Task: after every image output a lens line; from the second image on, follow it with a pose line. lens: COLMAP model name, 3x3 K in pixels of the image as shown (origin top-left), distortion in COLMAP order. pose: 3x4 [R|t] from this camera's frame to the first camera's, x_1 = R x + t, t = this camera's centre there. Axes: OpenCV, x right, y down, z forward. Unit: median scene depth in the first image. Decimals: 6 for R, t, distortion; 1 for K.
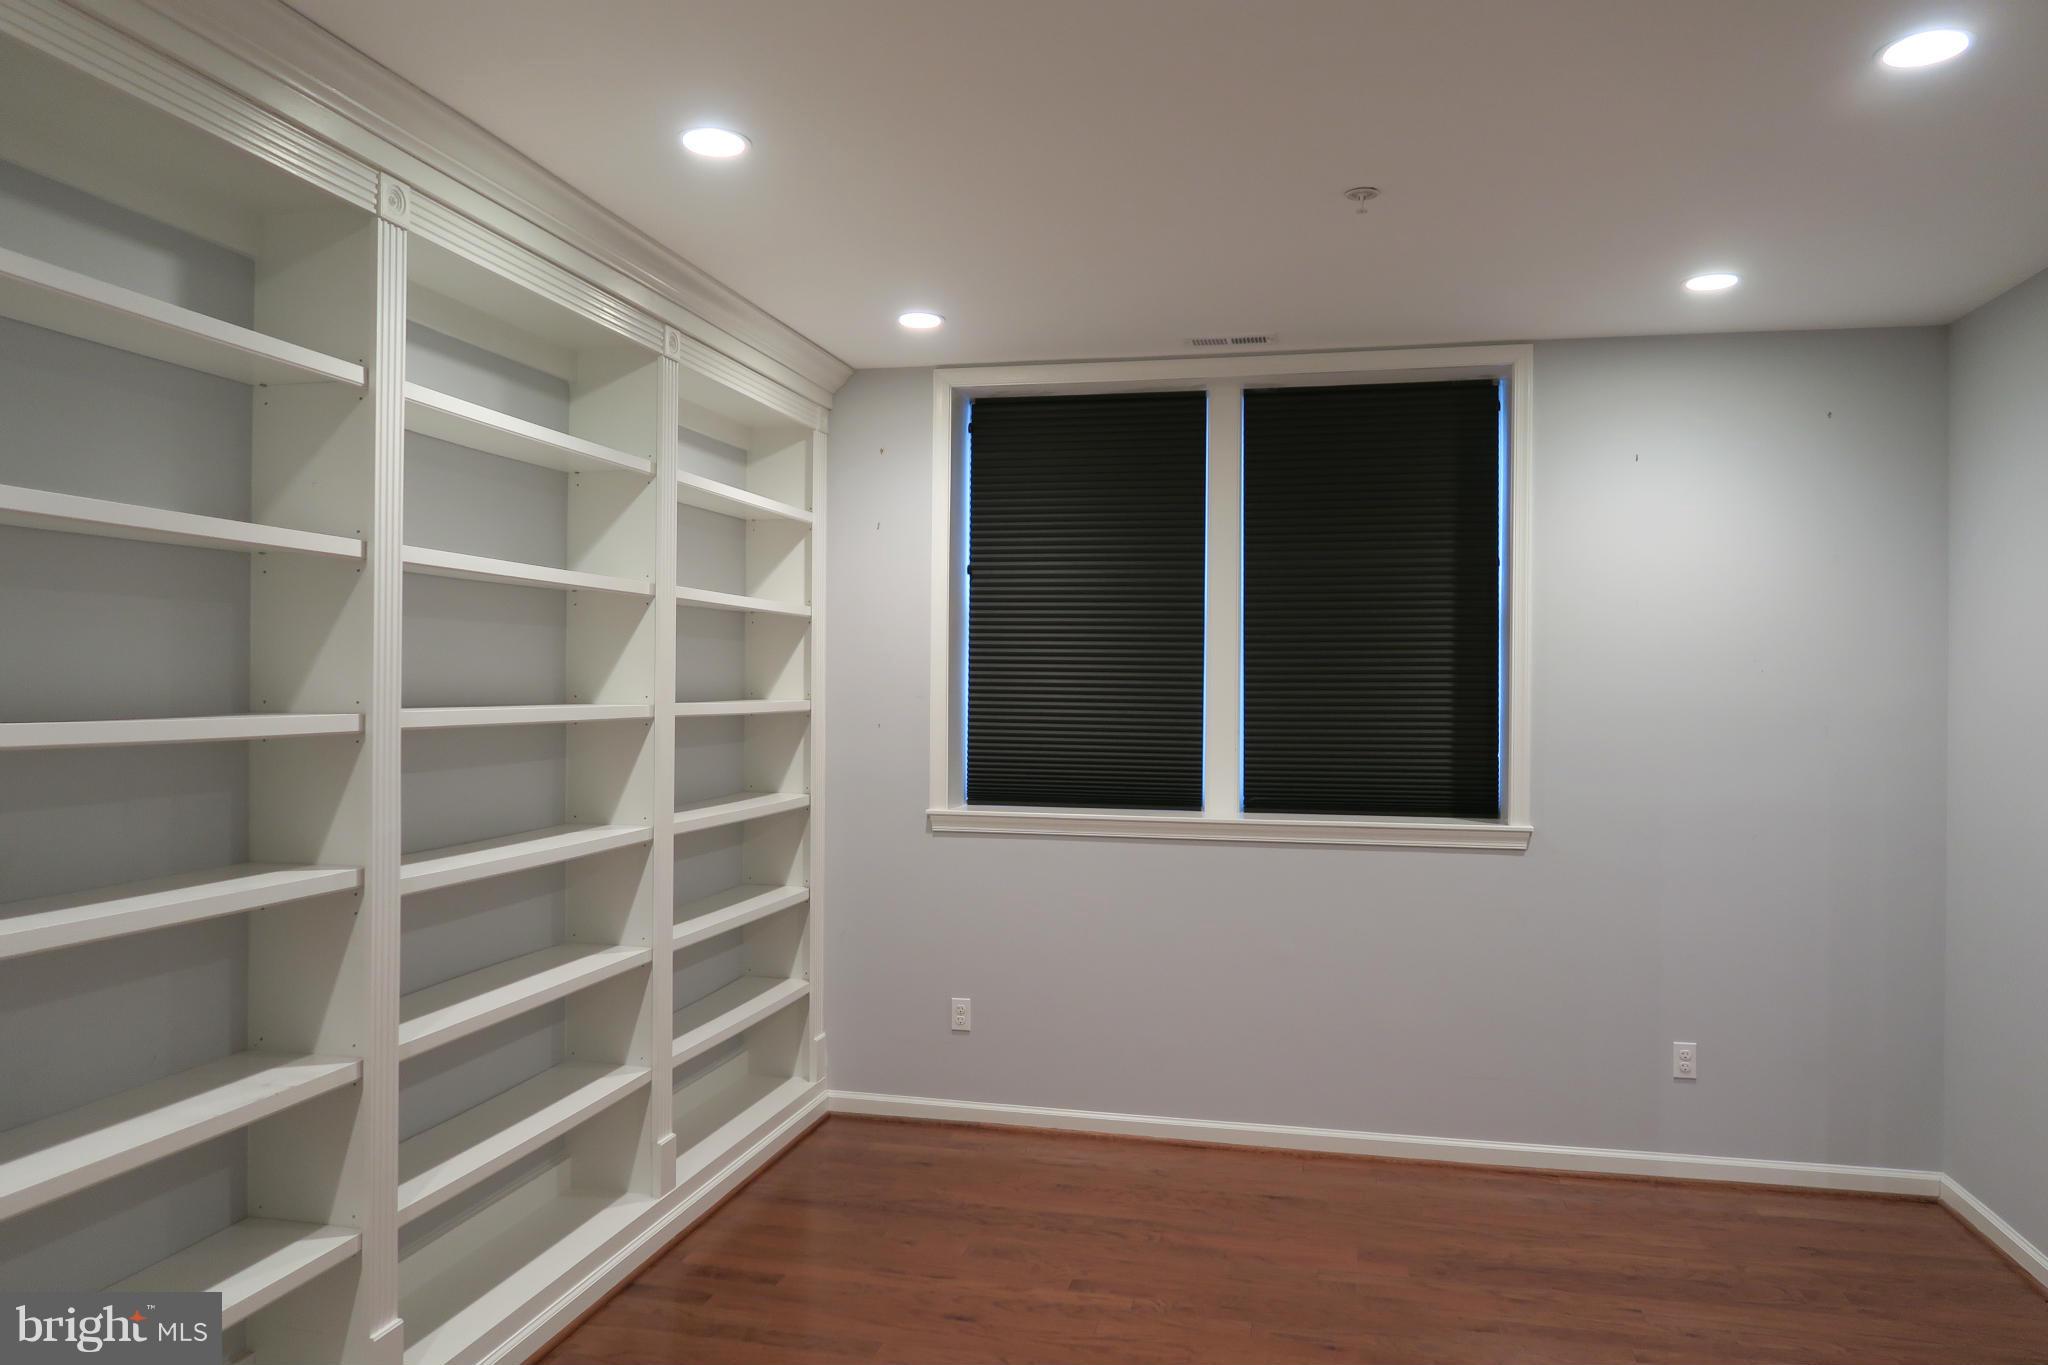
lens RADIAL K [[1409.4, 0, 1024.0], [0, 1409.4, 682.5], [0, 0, 1]] dist [-0.022668, 0.004560]
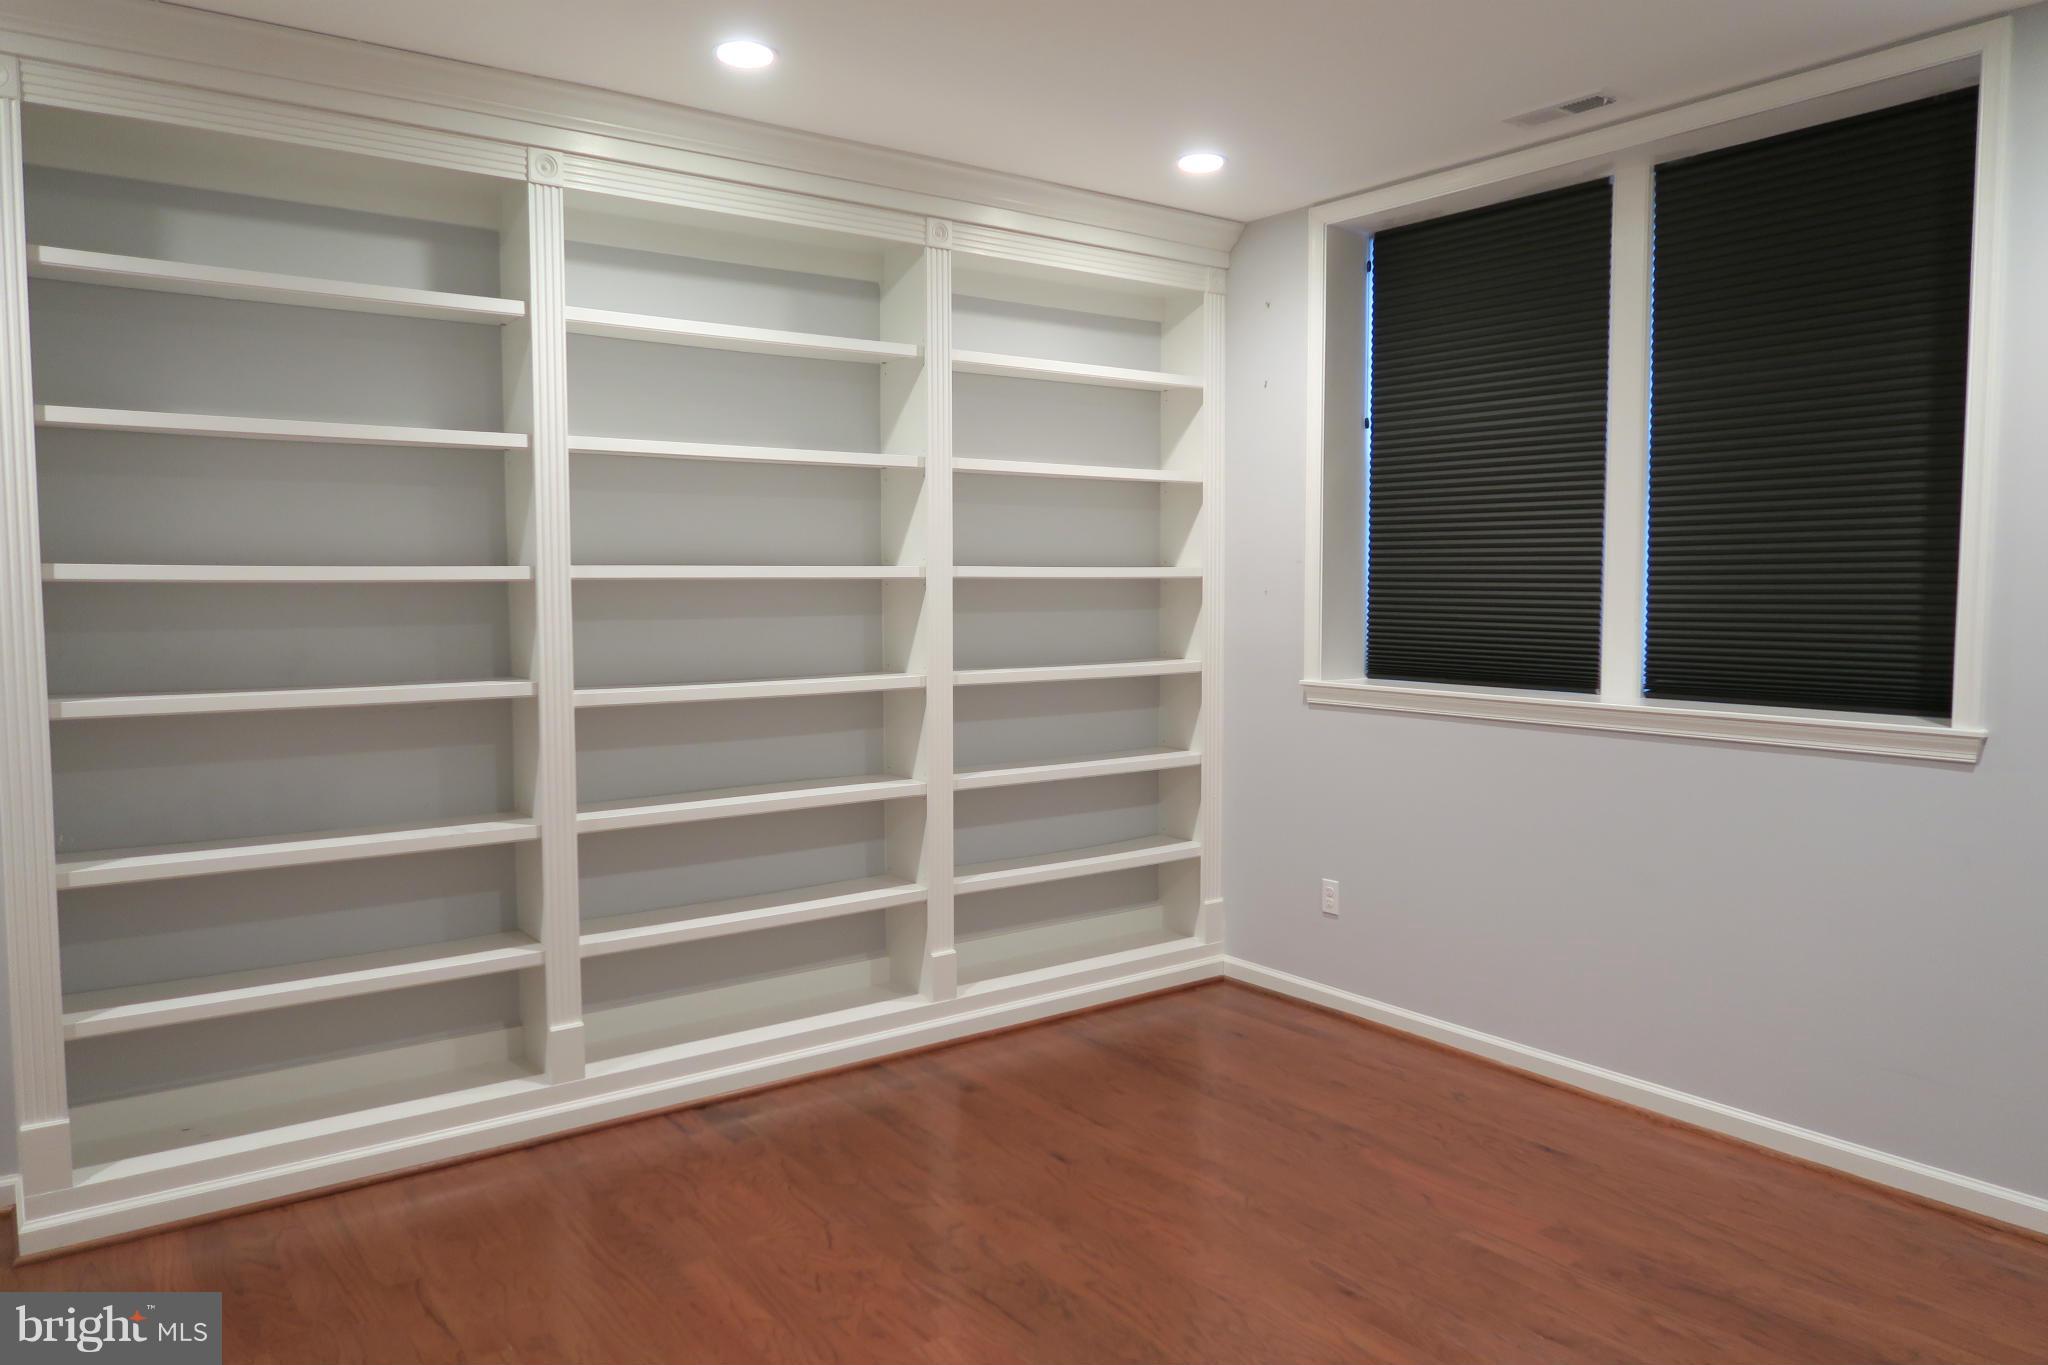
lens RADIAL K [[1409.4, 0, 1024.0], [0, 1409.4, 682.5], [0, 0, 1]] dist [-0.022668, 0.004560]
pose [[0.760006, 0.037875, -0.648812, 0.422905], [0.009486, 0.997548, 0.069345, 0.024853], [0.649847, -0.058857, 0.757783, 0.161500]]
